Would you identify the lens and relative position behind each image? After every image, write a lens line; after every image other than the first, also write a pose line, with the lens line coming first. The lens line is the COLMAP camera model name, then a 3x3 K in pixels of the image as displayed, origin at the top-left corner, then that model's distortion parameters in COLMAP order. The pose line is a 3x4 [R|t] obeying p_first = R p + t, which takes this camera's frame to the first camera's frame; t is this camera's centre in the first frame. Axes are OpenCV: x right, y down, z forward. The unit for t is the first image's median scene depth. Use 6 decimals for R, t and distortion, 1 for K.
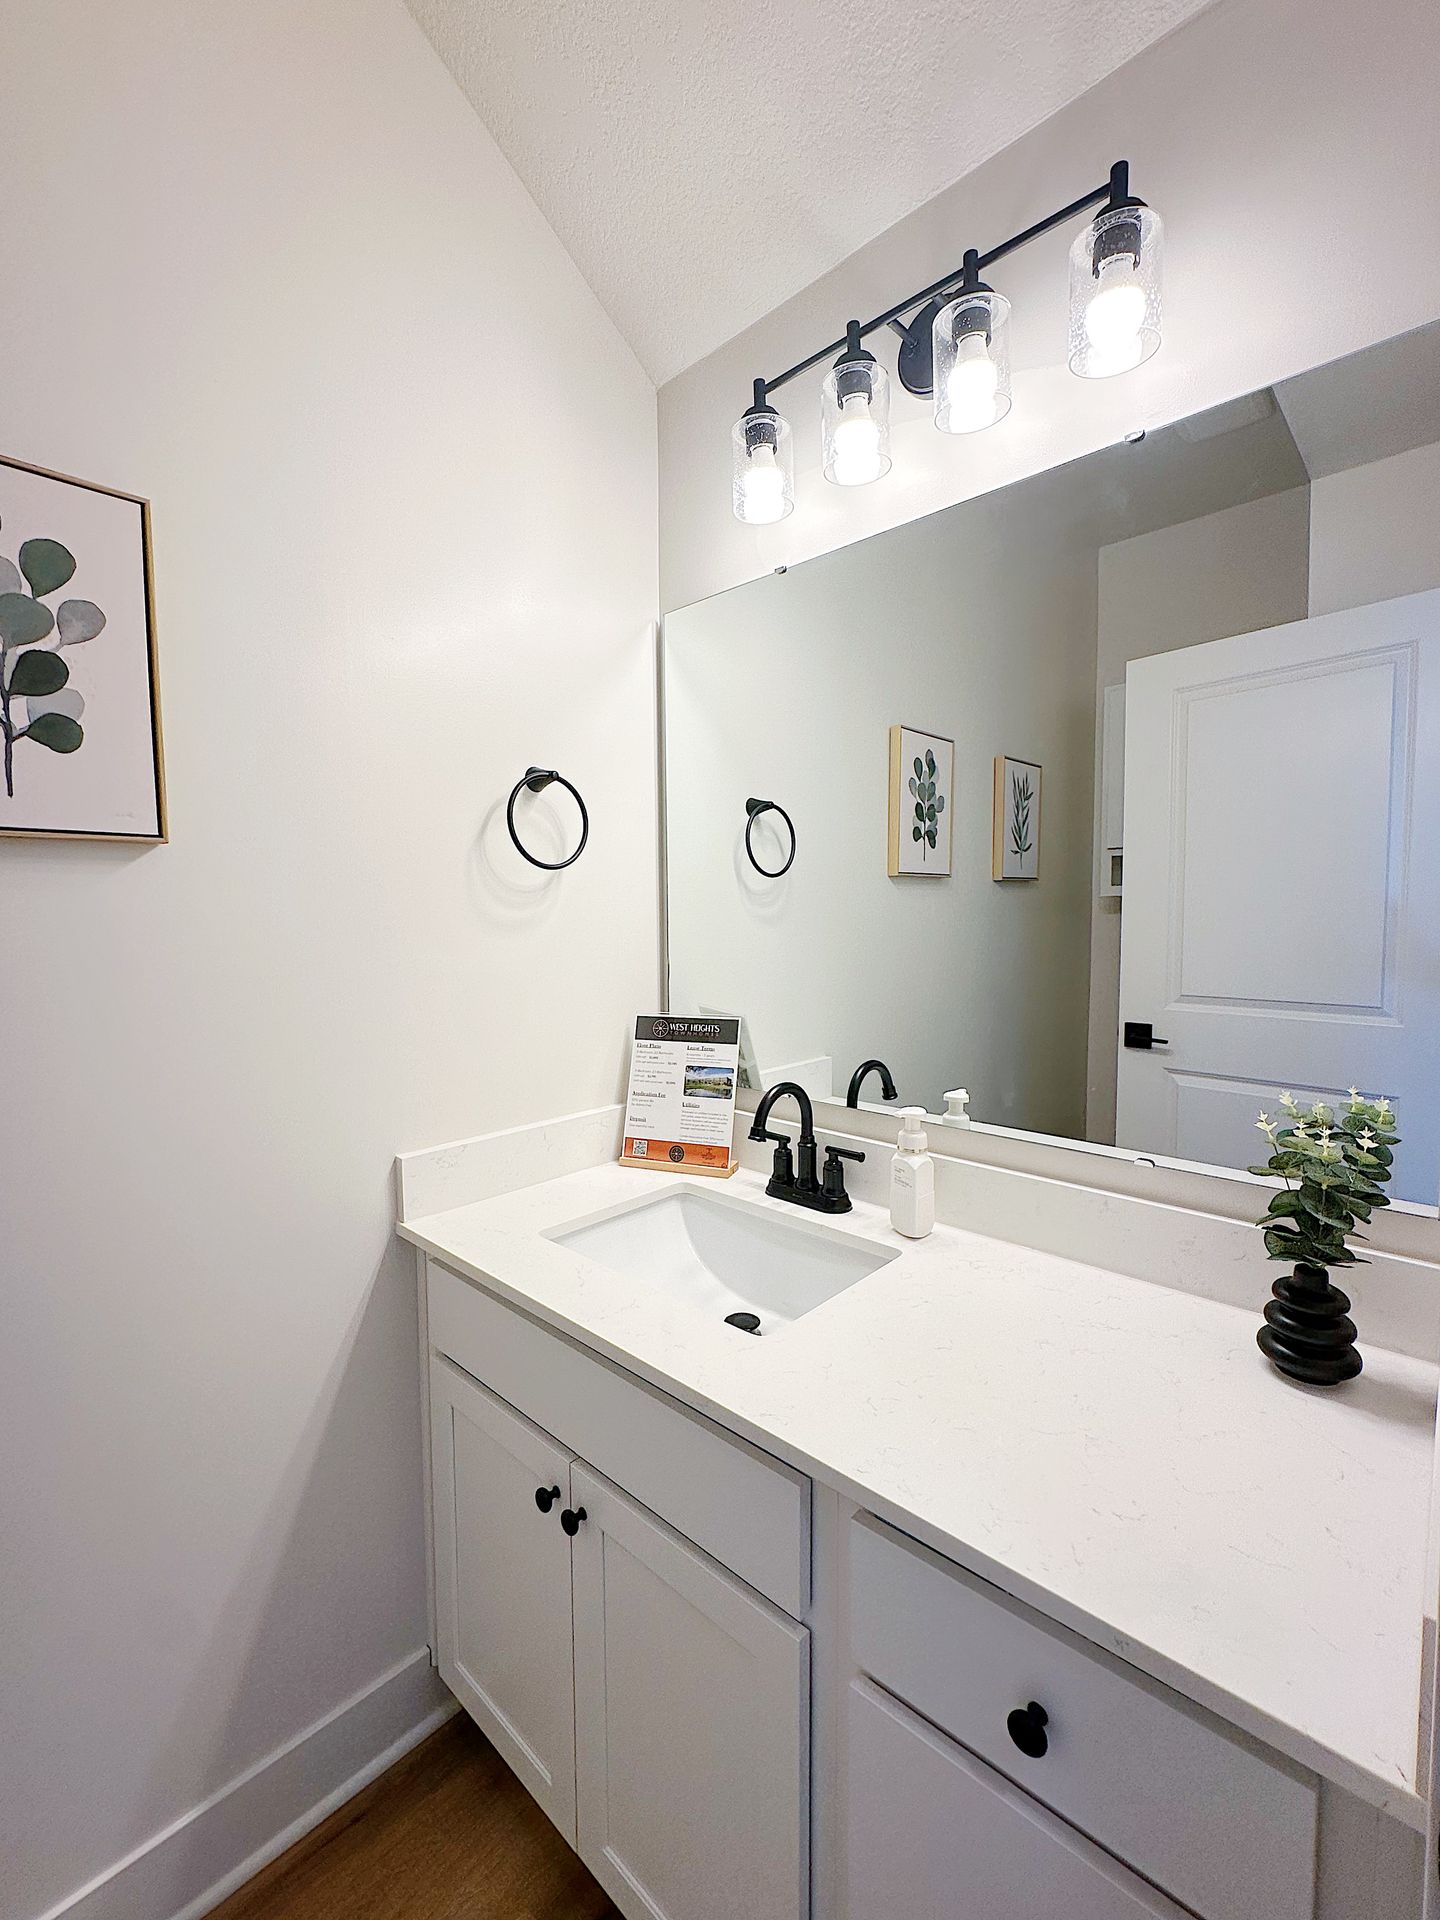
lens RADIAL K [[841.0, 0, 720.0], [0, 841.0, 960.0], [0, 0, 1]] dist [0.001174, 0.000126]
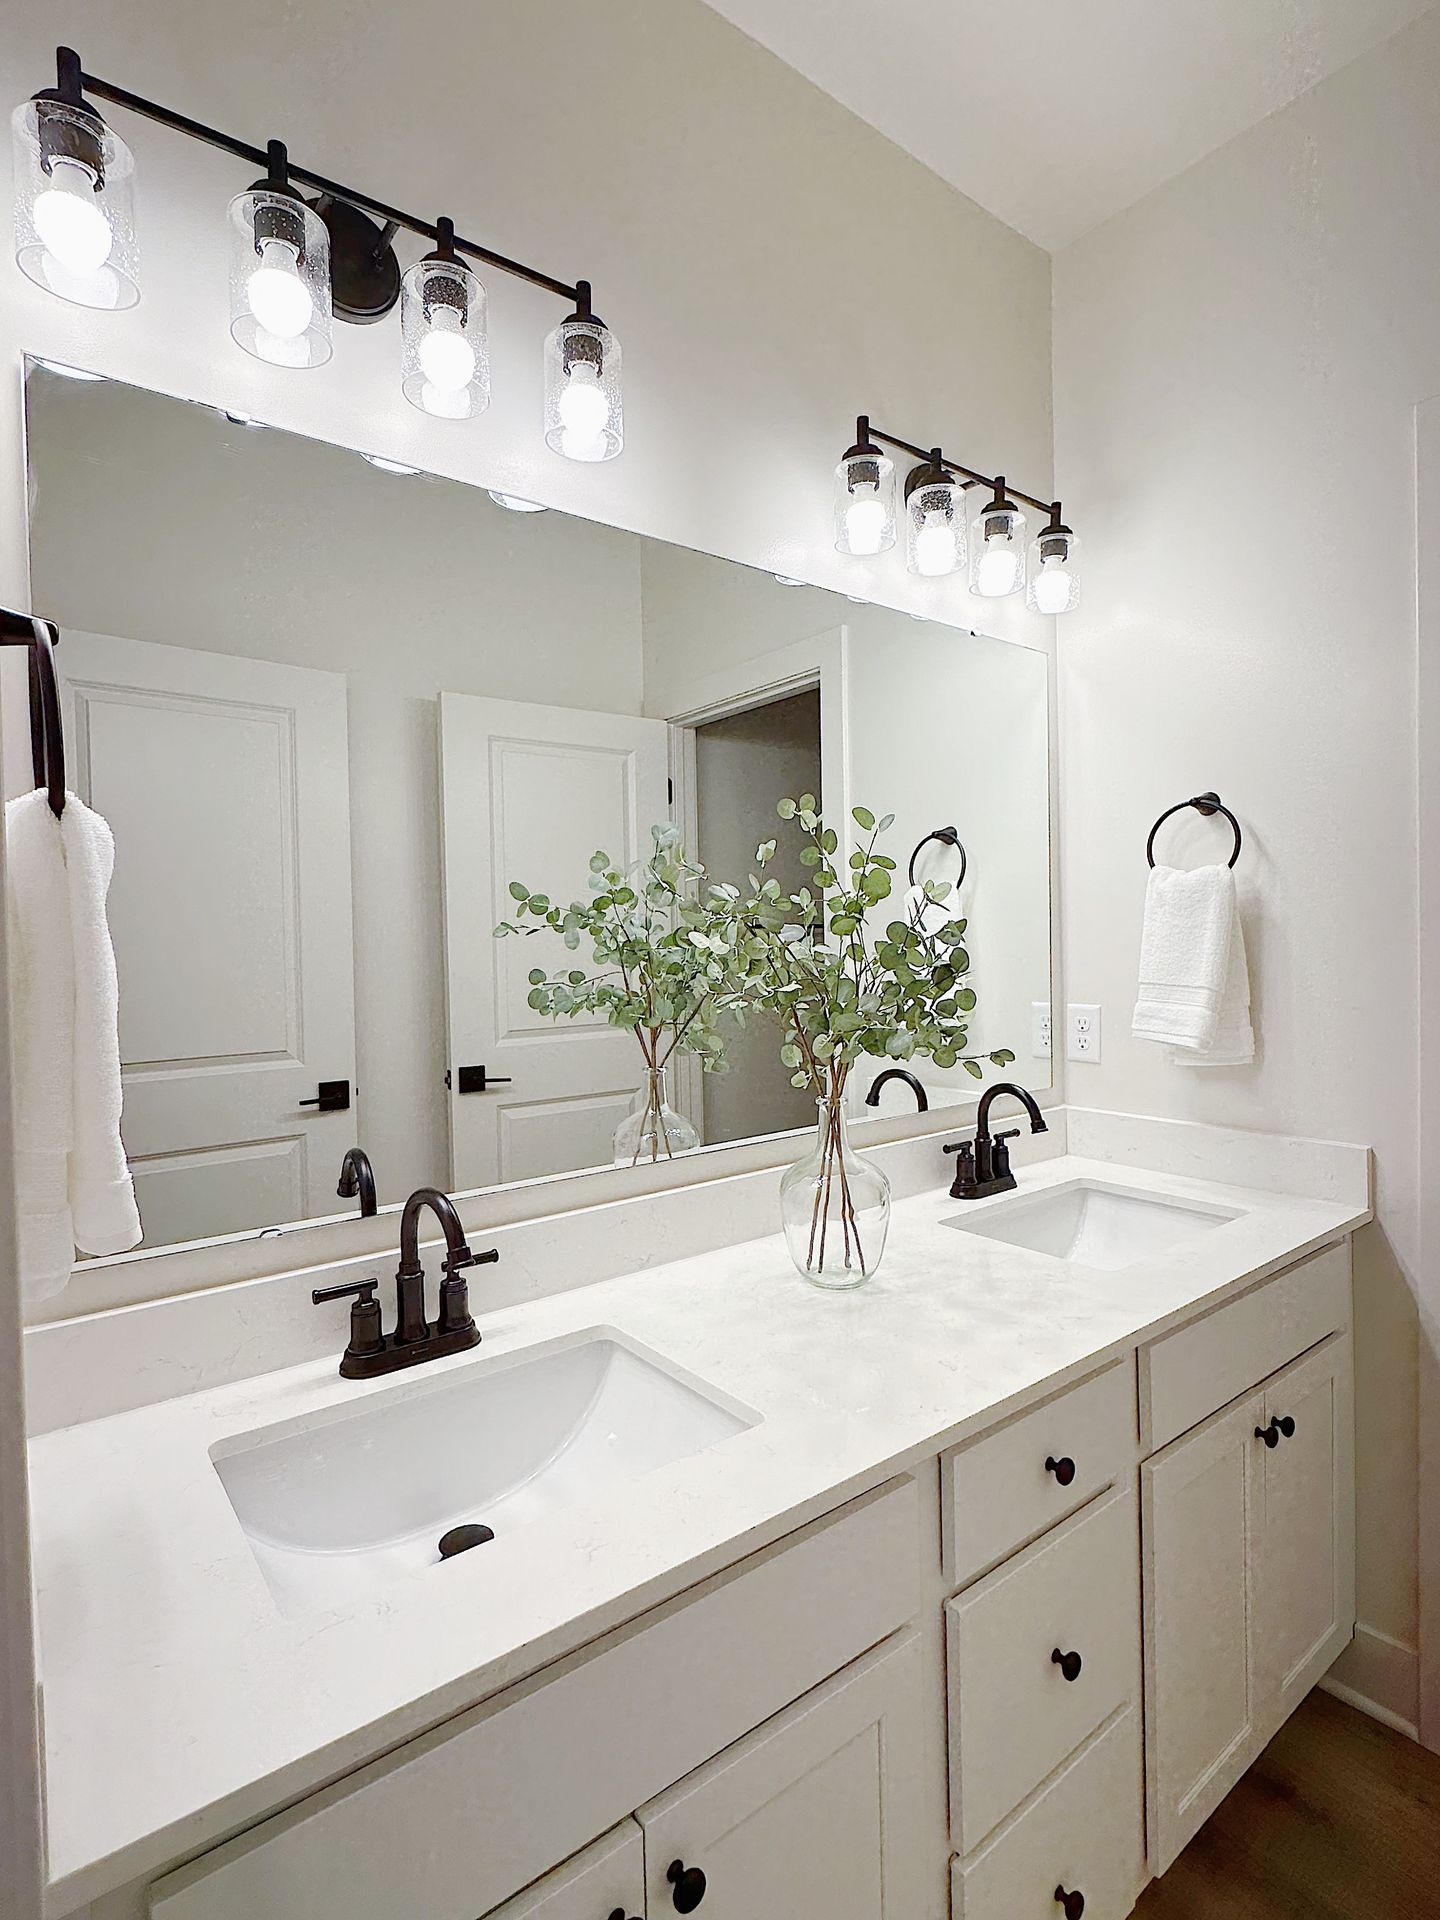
lens RADIAL K [[949.4, 0, 720.0], [0, 949.4, 960.0], [0, 0, 1]] dist [-0.001535, 0.000023]
pose [[0.168788, -0.003319, 0.985647, -0.653238], [0.077899, 0.996911, -0.009983, -0.019138], [-0.982569, 0.078466, 0.168525, 0.600023]]
